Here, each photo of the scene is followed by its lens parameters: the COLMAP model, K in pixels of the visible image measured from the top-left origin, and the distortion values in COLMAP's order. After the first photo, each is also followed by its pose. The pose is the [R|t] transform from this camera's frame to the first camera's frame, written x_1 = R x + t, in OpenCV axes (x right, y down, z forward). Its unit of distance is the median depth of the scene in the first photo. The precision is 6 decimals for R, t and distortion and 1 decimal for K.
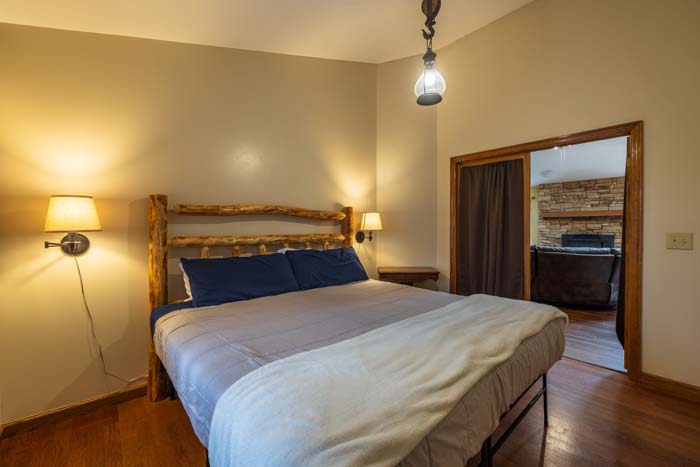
lens RADIAL K [[290.9, 0, 348.0], [0, 290.9, 230.7], [0, 0, 1]] dist [-0.001848, 0.000348]
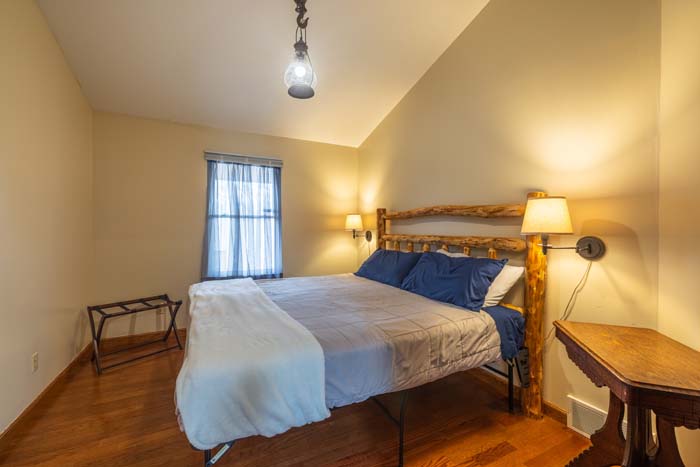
lens RADIAL K [[290.9, 0, 348.0], [0, 290.9, 230.7], [0, 0, 1]] dist [-0.001848, 0.000348]
pose [[-0.269264, 0.000919, -0.963066, 0.787955], [-0.022160, 0.999729, 0.007150, -0.002392], [0.962811, 0.023267, -0.269171, 0.963465]]
